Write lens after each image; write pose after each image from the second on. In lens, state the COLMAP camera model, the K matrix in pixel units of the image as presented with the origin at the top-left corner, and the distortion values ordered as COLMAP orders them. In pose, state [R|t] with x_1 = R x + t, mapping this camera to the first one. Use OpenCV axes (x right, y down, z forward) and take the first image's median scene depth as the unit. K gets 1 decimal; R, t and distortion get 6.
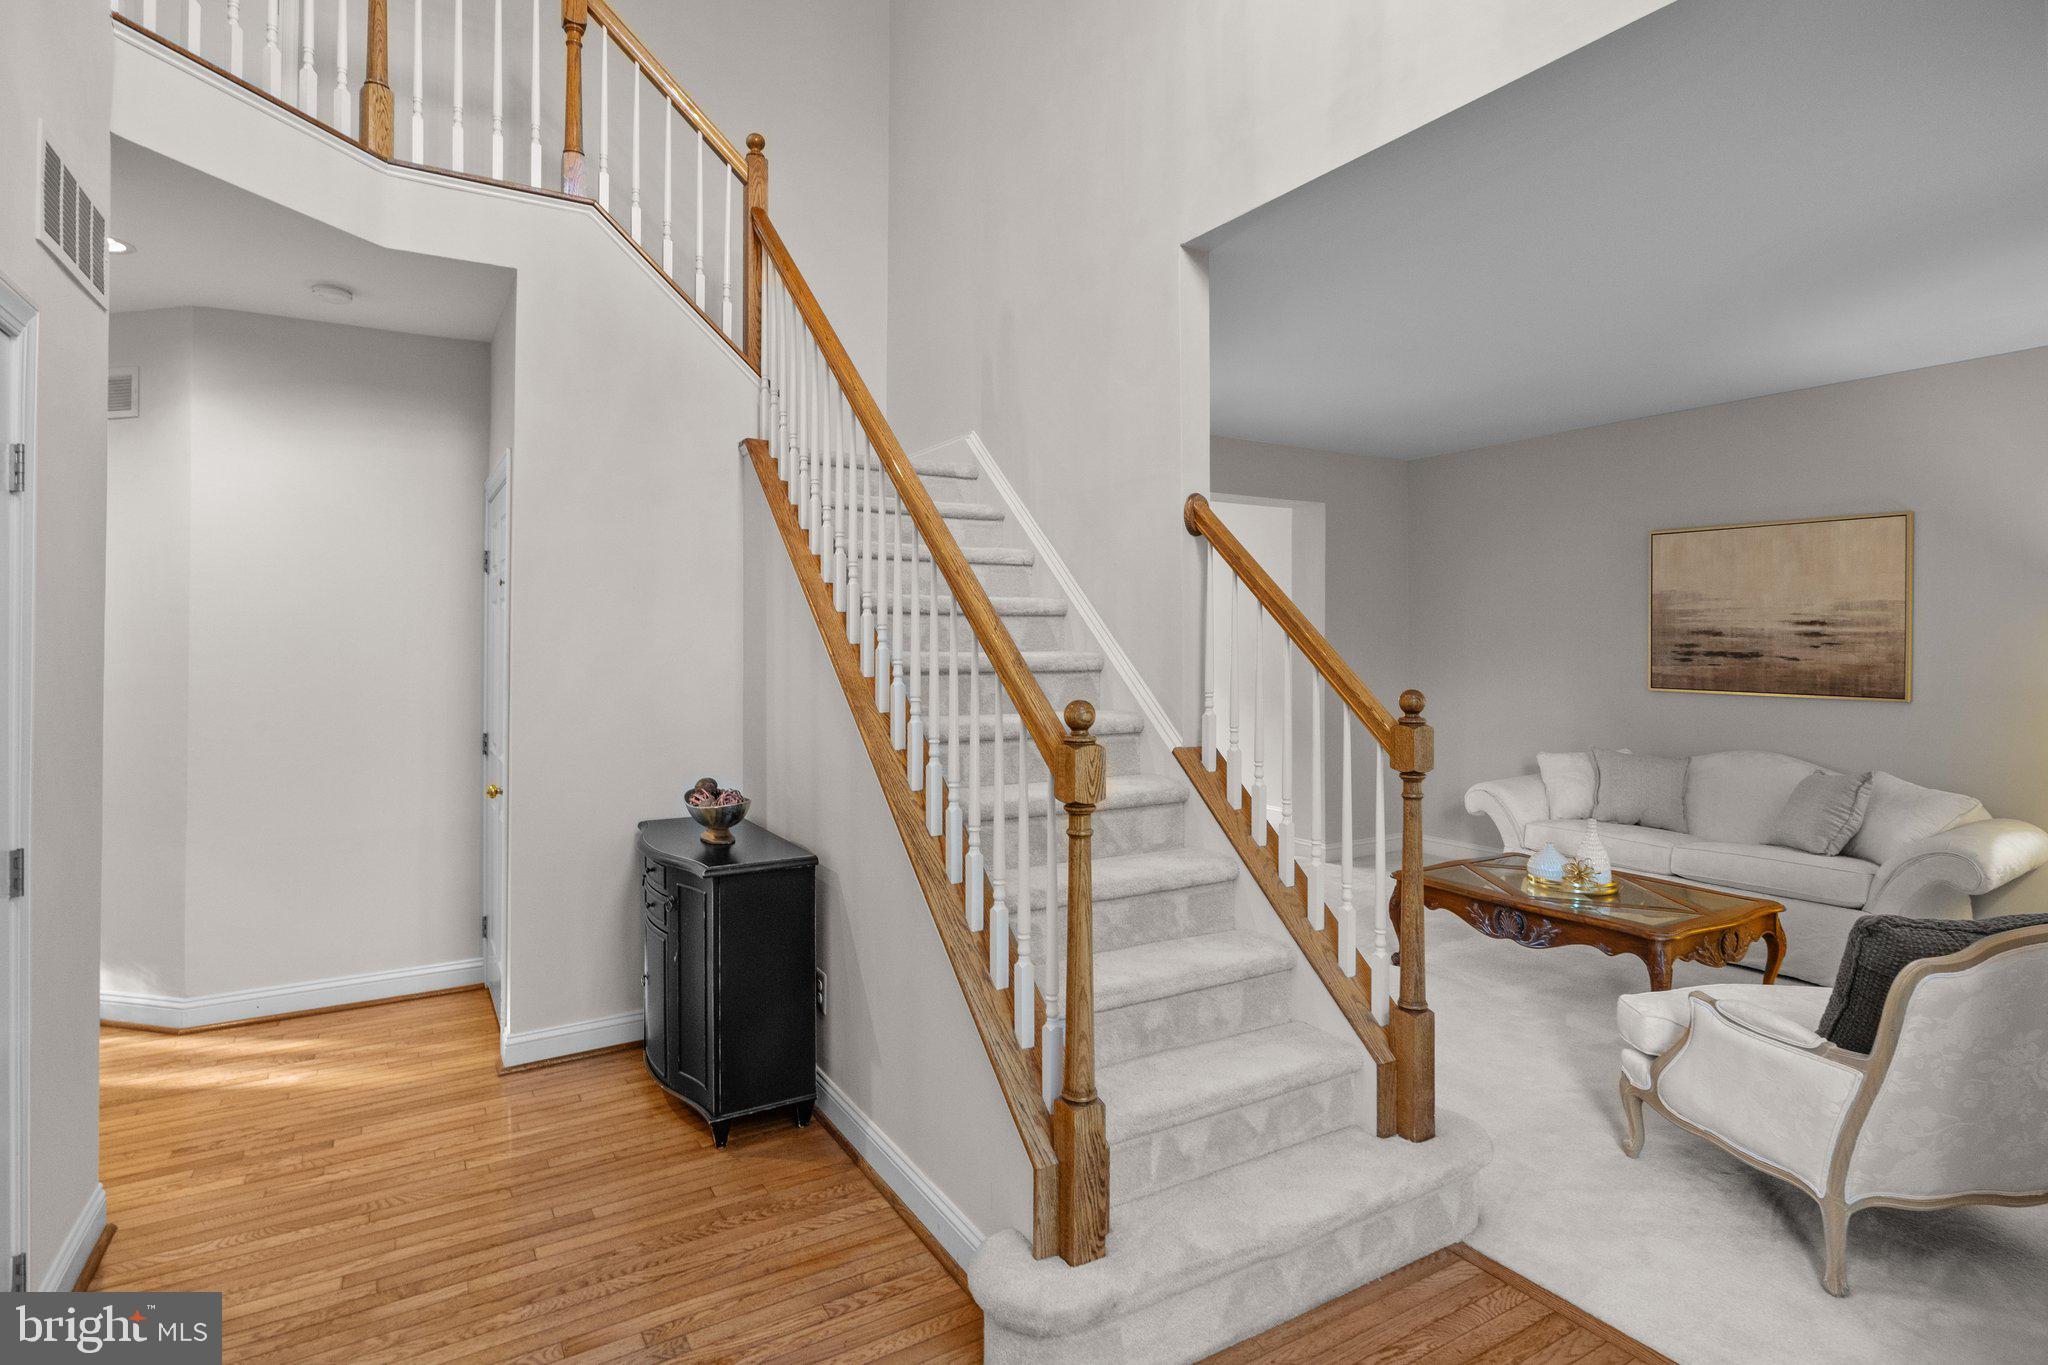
lens RADIAL K [[1022.7, 0, 1031.1], [0, 1022.7, 640.6], [0, 0, 1]] dist [-0.012972, 0.003412]
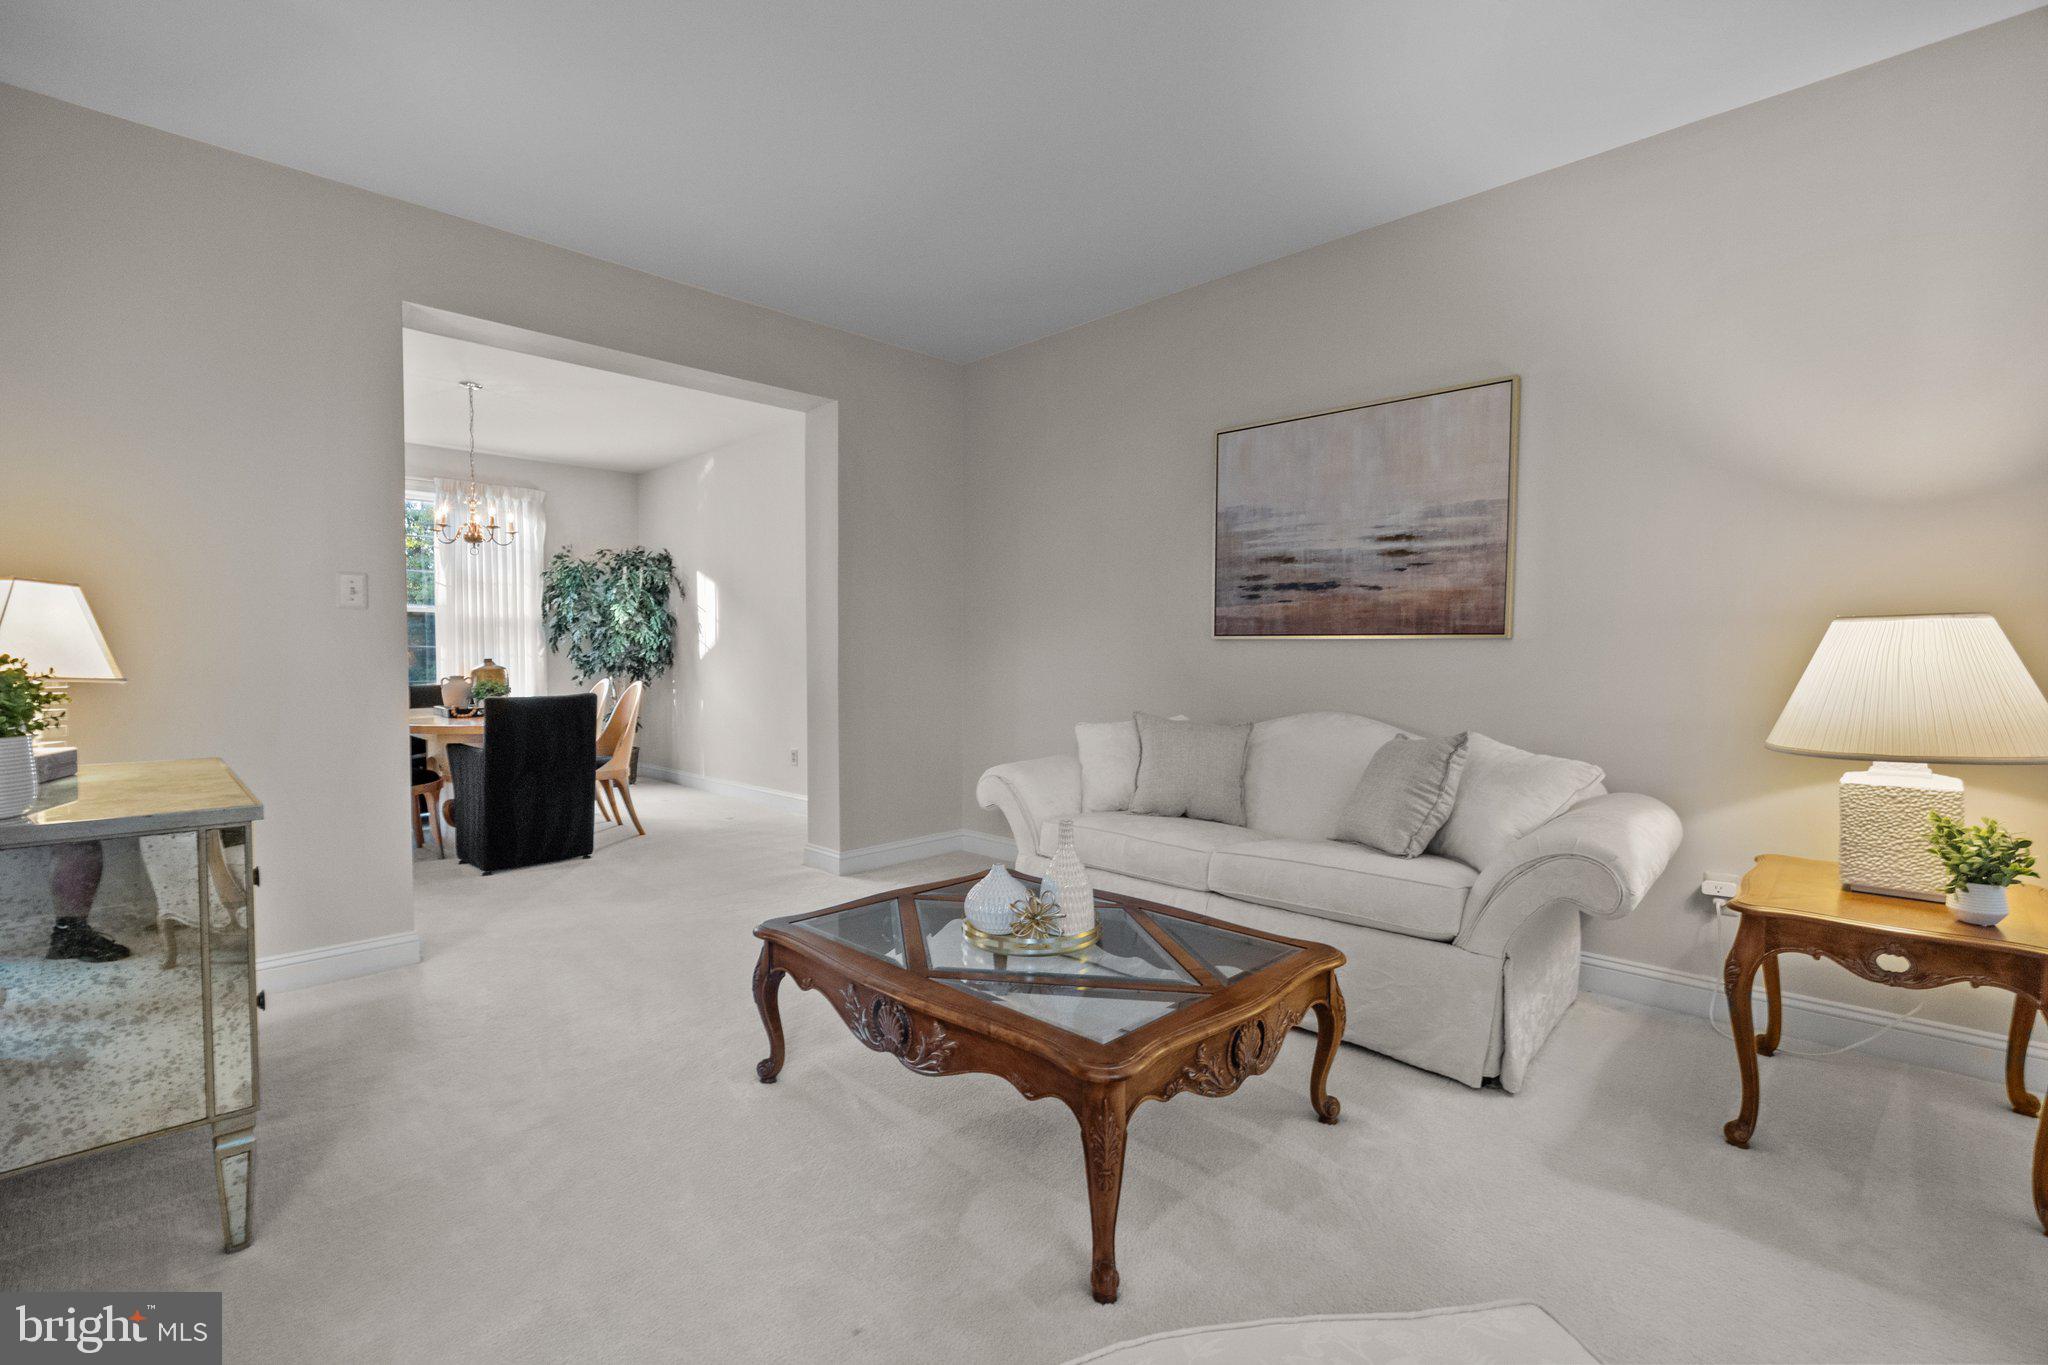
lens RADIAL K [[916.4, 0, 1020.8], [0, 916.4, 682.0], [0, 0, 1]] dist [-0.001647, -0.000236]
pose [[0.967071, -0.007899, 0.254385, 0.339192], [-0.001525, 0.999320, 0.036828, 0.065229], [-0.254503, -0.036004, 0.966402, 0.428930]]
